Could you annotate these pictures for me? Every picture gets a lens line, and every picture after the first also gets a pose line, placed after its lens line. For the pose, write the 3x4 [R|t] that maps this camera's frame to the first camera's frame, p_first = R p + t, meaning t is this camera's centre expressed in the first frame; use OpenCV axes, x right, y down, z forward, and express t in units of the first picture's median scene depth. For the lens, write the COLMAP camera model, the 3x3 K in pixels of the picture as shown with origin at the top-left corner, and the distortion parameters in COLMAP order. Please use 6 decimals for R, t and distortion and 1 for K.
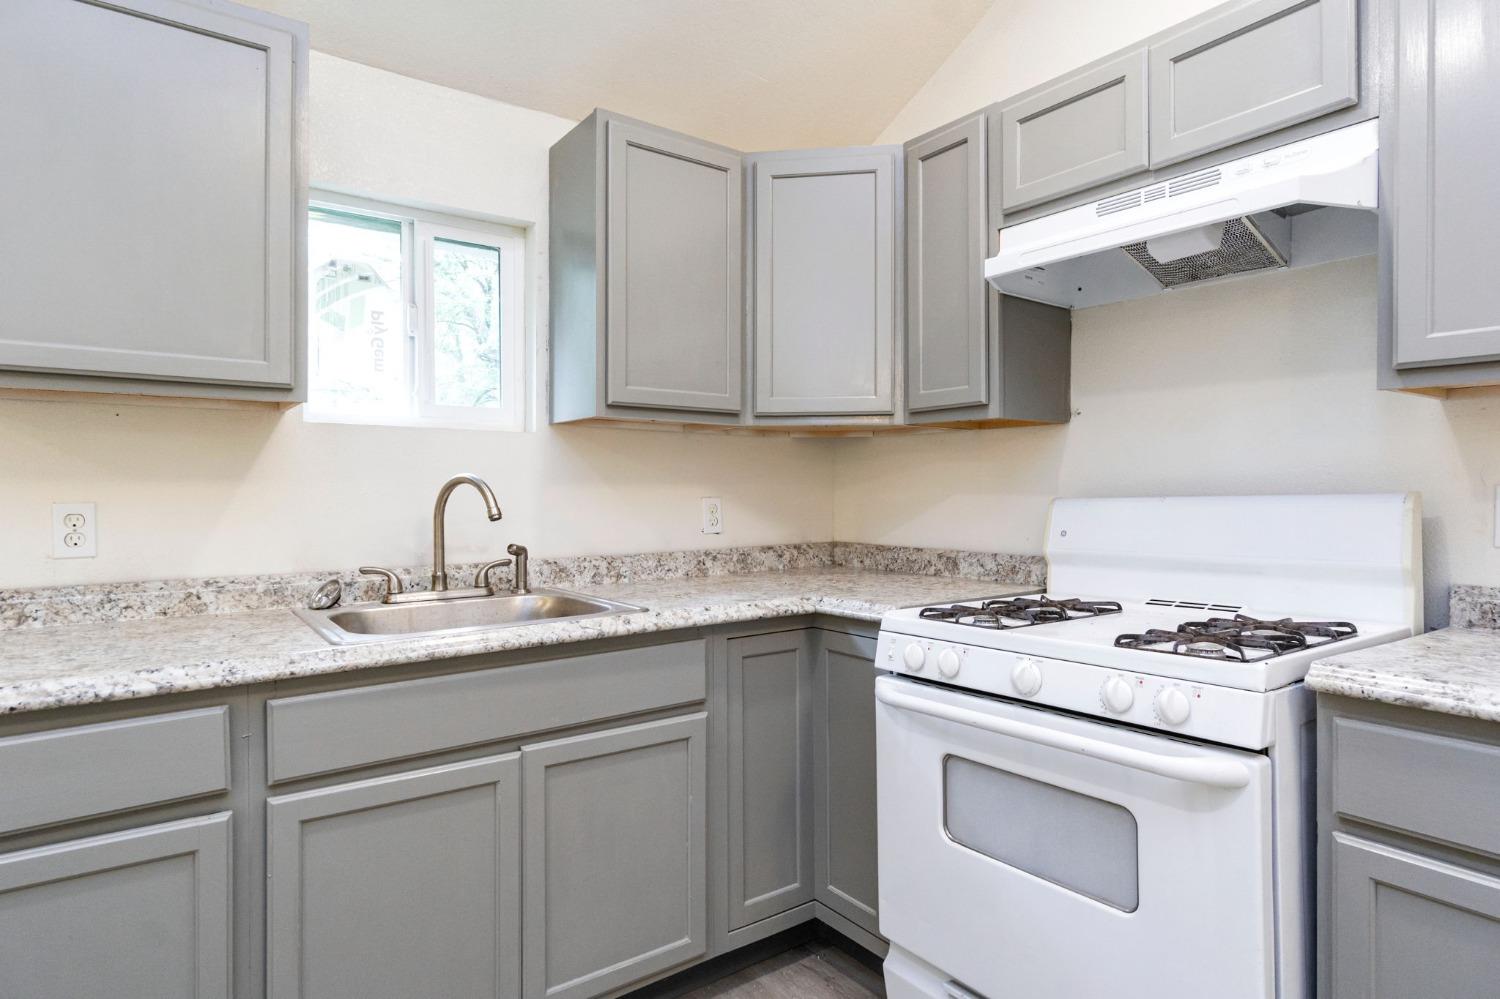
lens RADIAL K [[833.4, 0, 740.1], [0, 833.4, 492.1], [0, 0, 1]] dist [-0.006232, -0.000437]
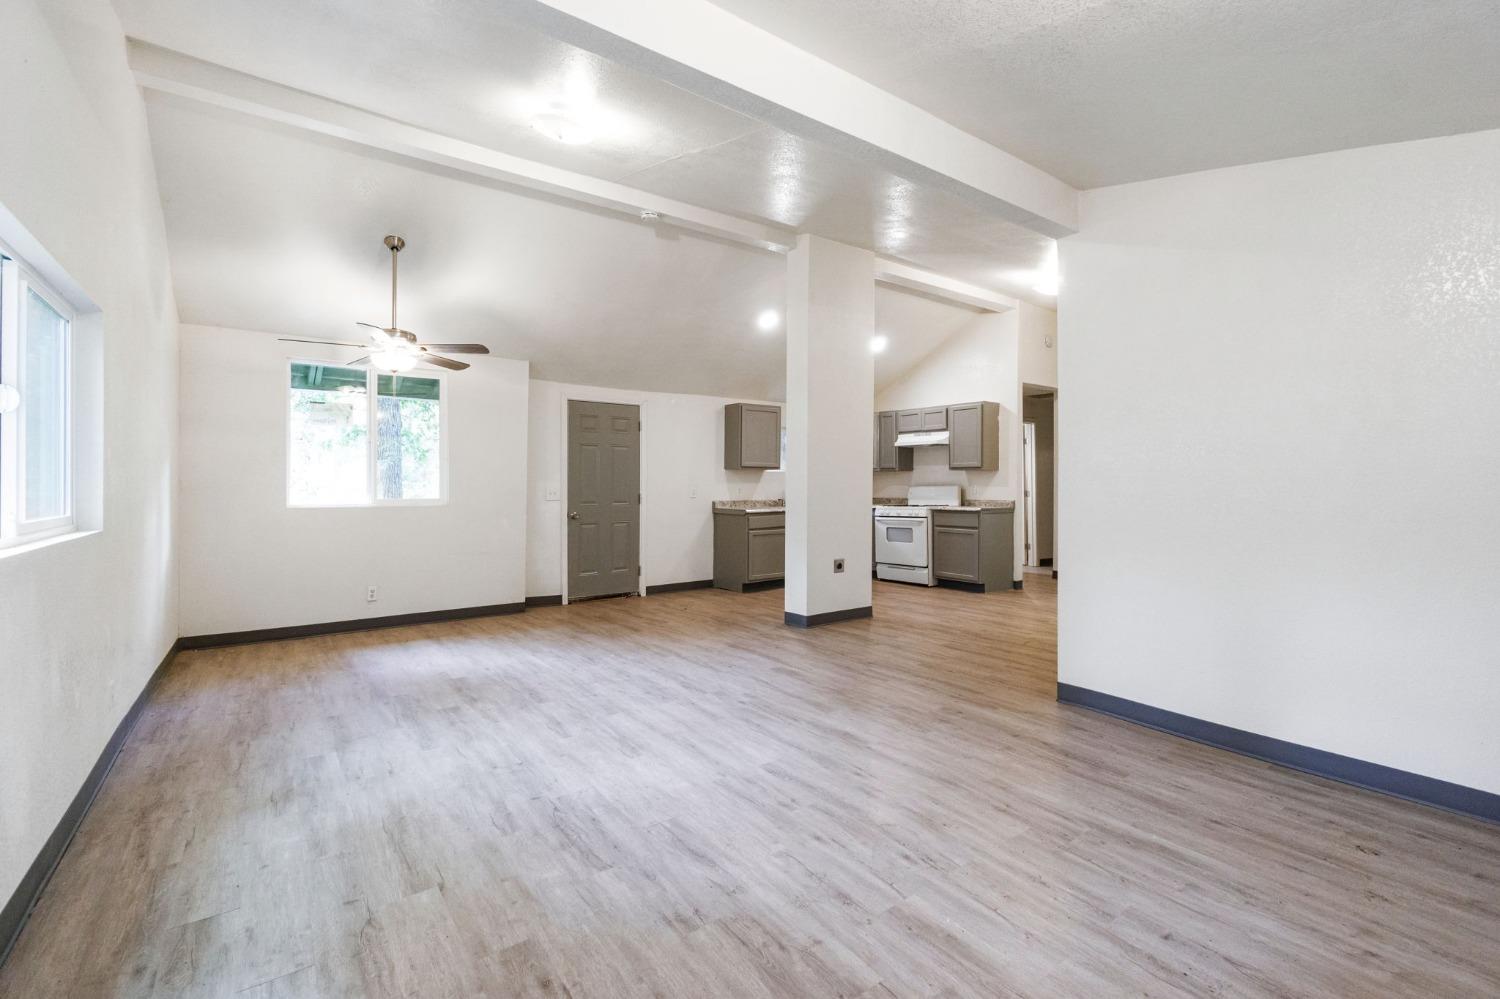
lens RADIAL K [[645.5, 0, 749.0], [0, 645.5, 492.2], [0, 0, 1]] dist [0.000717, 0.000197]
pose [[0.999843, 0.000646, 0.017679, -0.679407], [-0.000846, 0.999936, 0.011280, 0.000784], [-0.017671, -0.011293, 0.999780, -2.959040]]
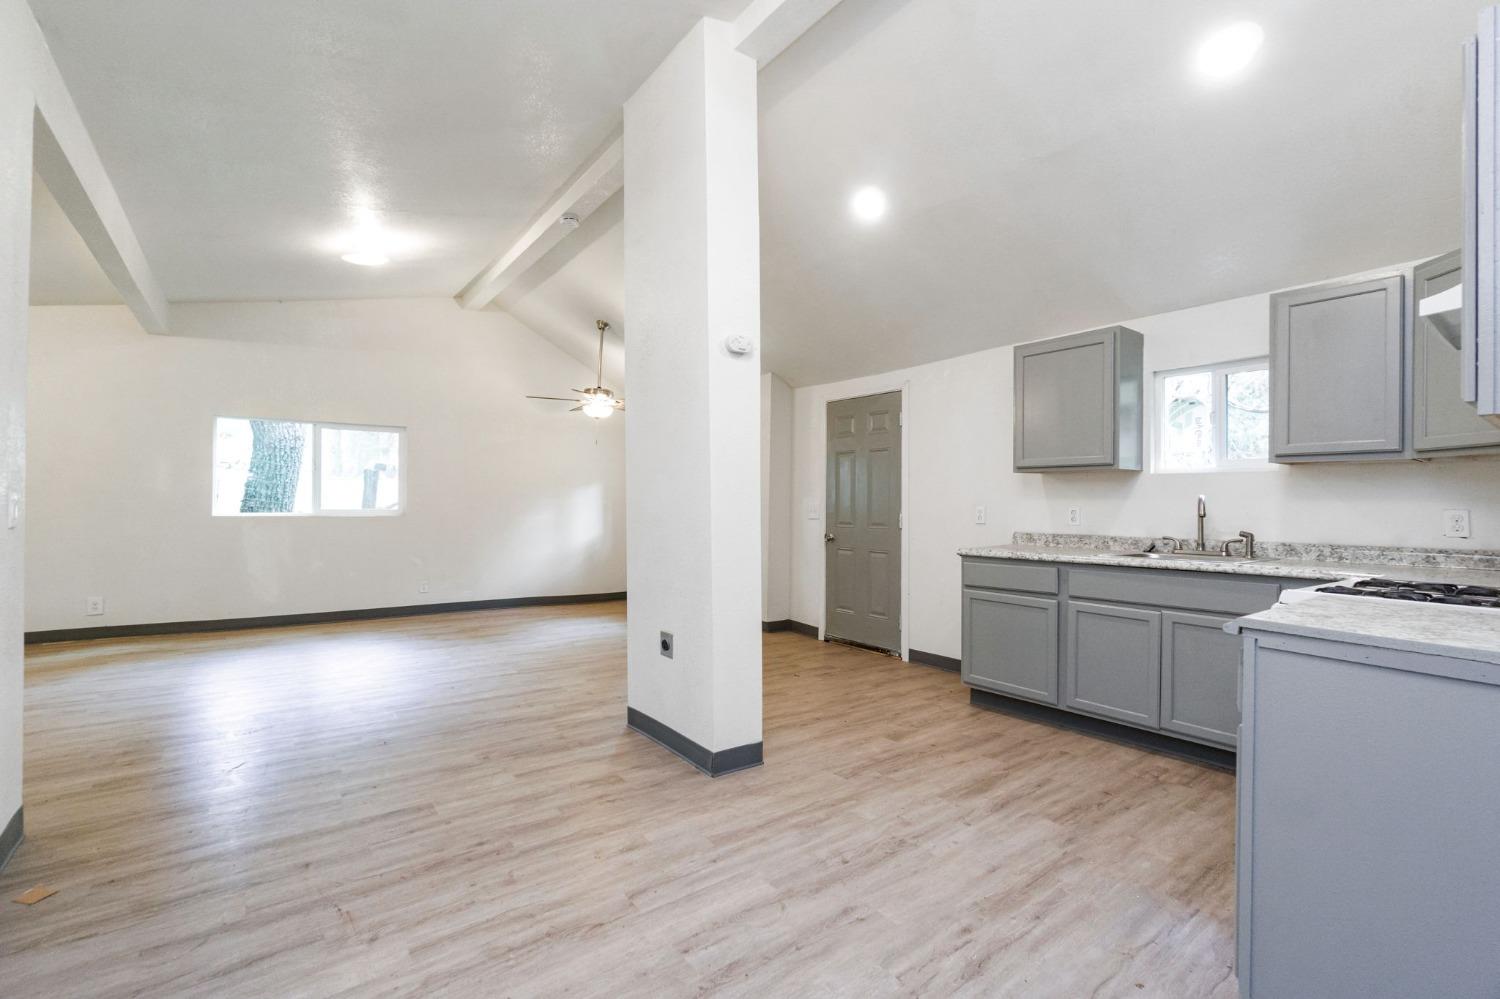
lens RADIAL K [[645.5, 0, 737.4], [0, 645.5, 497.6], [0, 0, 1]] dist [0.000717, 0.000197]
pose [[0.020576, -0.005406, -0.999774, 1.205882], [-0.010018, 0.999934, -0.005613, 0.004565], [0.999738, 0.010131, 0.020521, -0.199128]]
